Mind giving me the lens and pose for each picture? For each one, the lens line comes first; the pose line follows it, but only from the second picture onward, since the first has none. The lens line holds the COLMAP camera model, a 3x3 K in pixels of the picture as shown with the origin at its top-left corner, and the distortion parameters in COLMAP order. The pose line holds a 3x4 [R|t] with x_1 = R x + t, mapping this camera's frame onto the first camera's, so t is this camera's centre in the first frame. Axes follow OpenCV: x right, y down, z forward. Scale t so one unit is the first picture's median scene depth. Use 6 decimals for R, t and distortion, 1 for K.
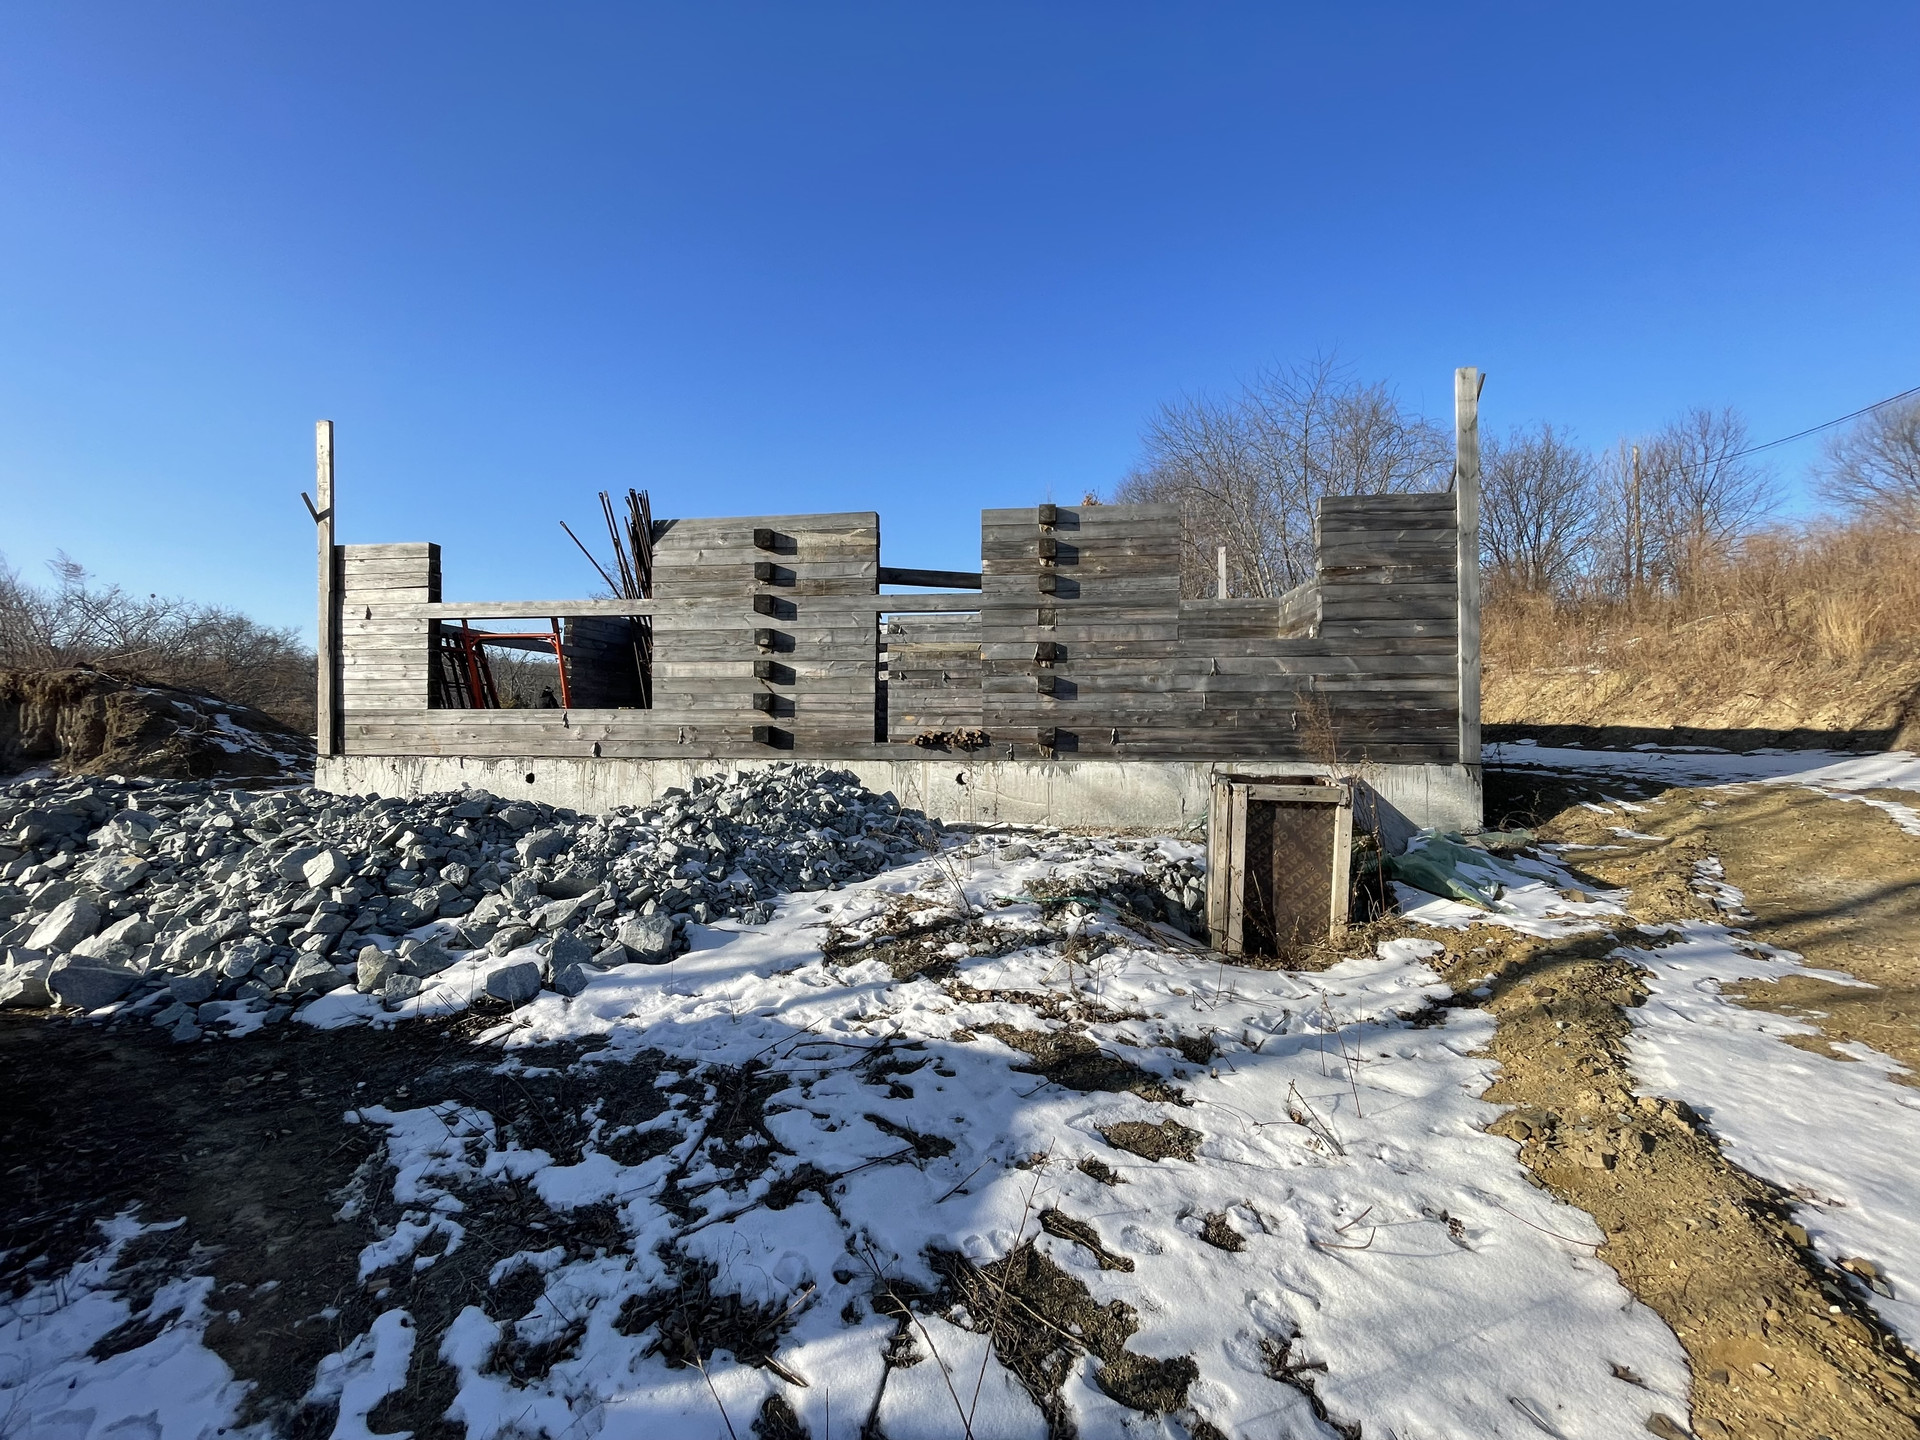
lens RADIAL K [[774.4, 0, 962.9], [0, 774.4, 718.0], [0, 0, 1]] dist [0.000343, -0.001919]
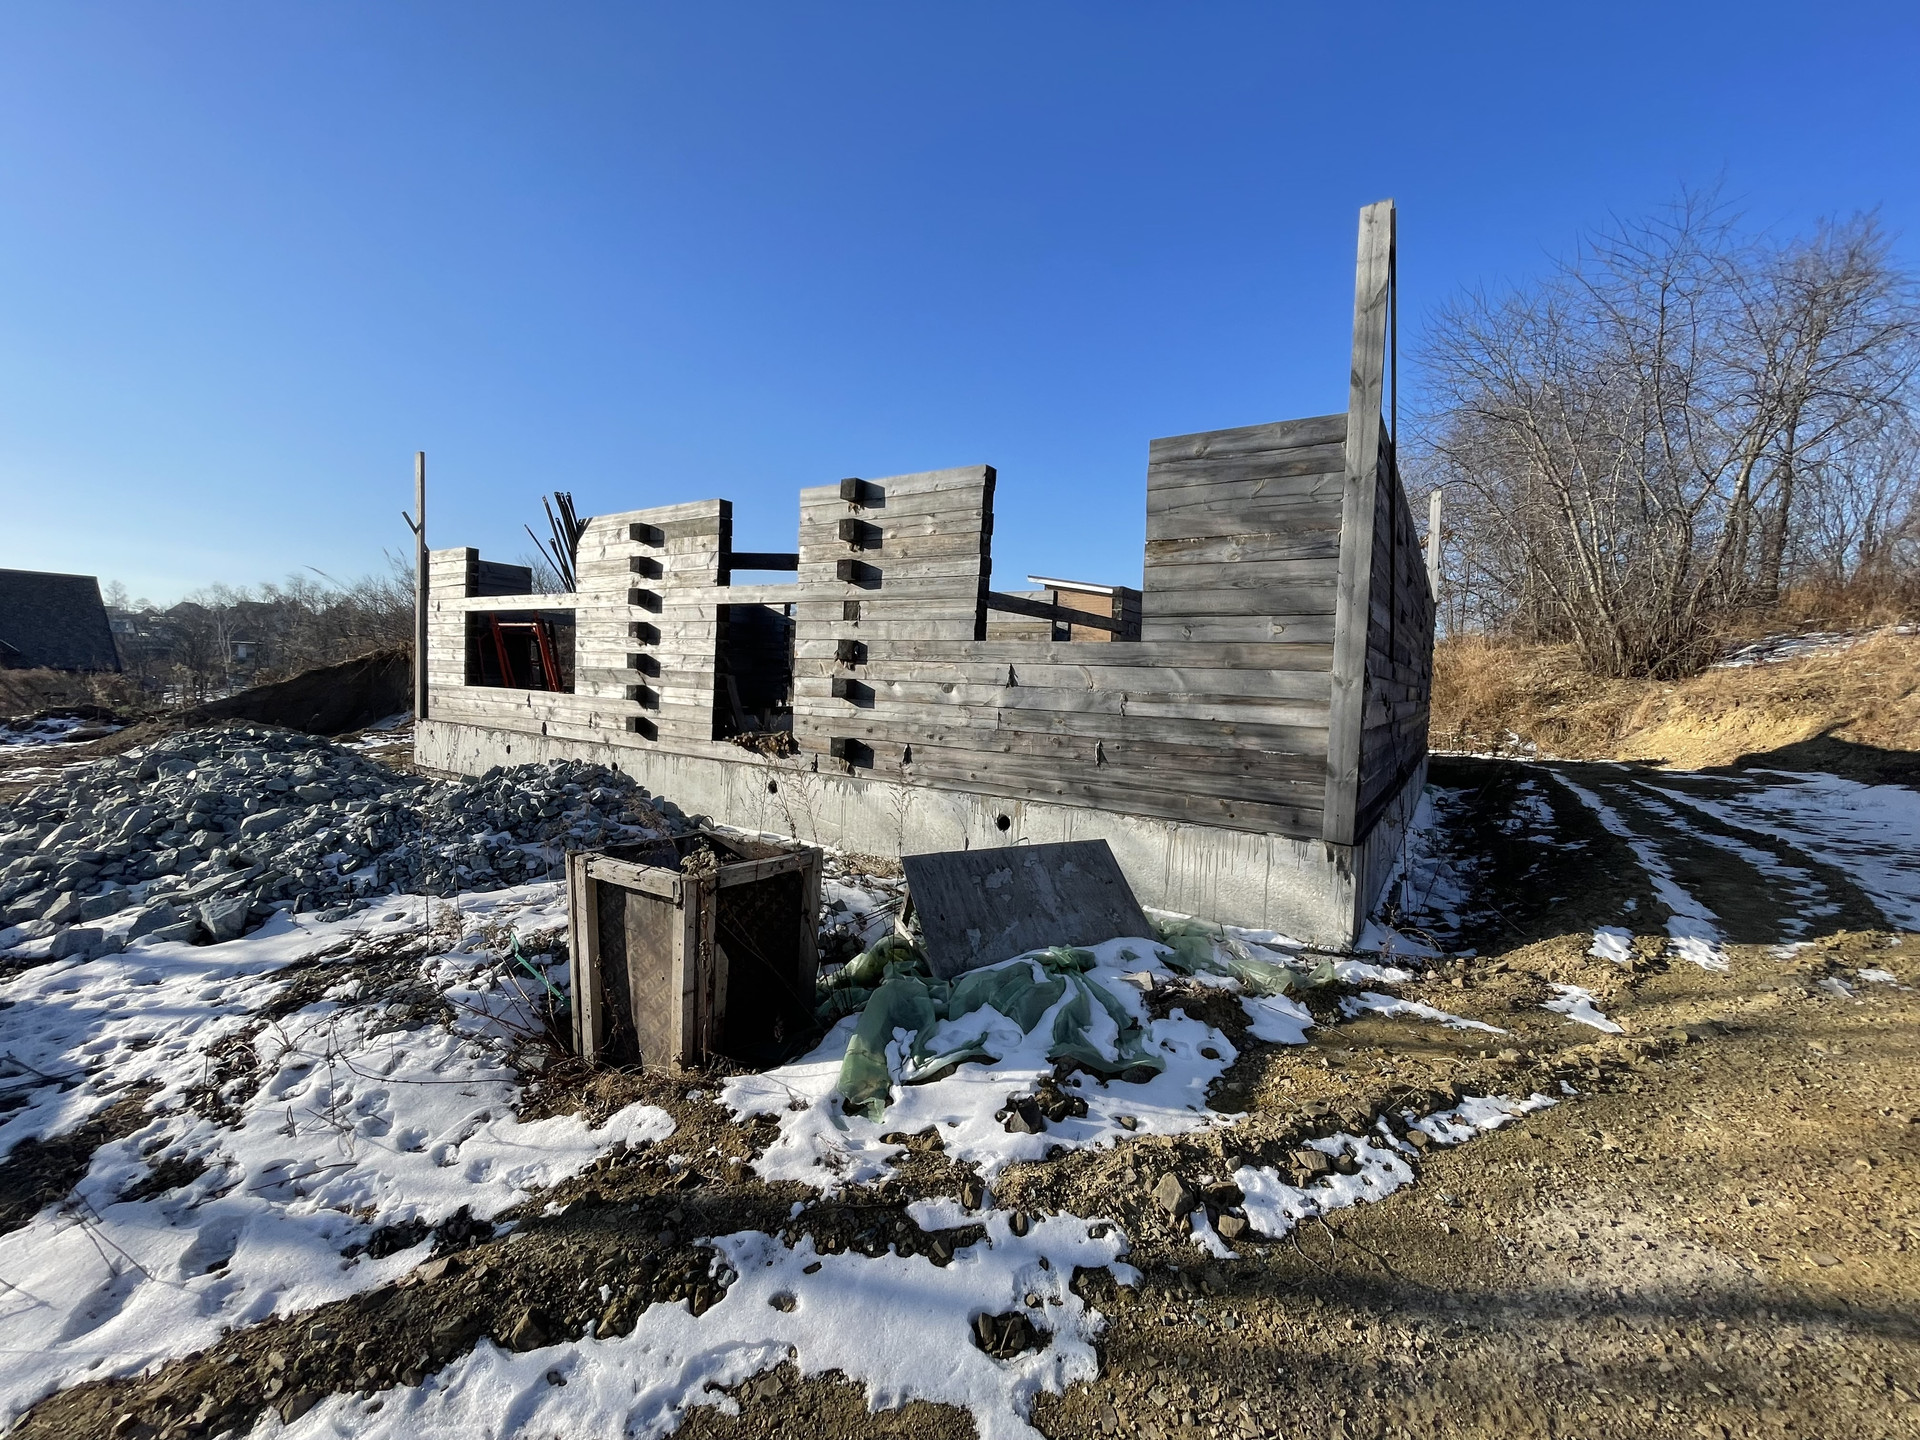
lens RADIAL K [[774.4, 0, 965.6], [0, 774.4, 717.3], [0, 0, 1]] dist [0.000343, -0.001919]
pose [[0.900833, 0.056687, -0.430449, 0.614051], [-0.035656, 0.997750, 0.056775, -0.066162], [0.432699, -0.035797, 0.900828, 0.277323]]
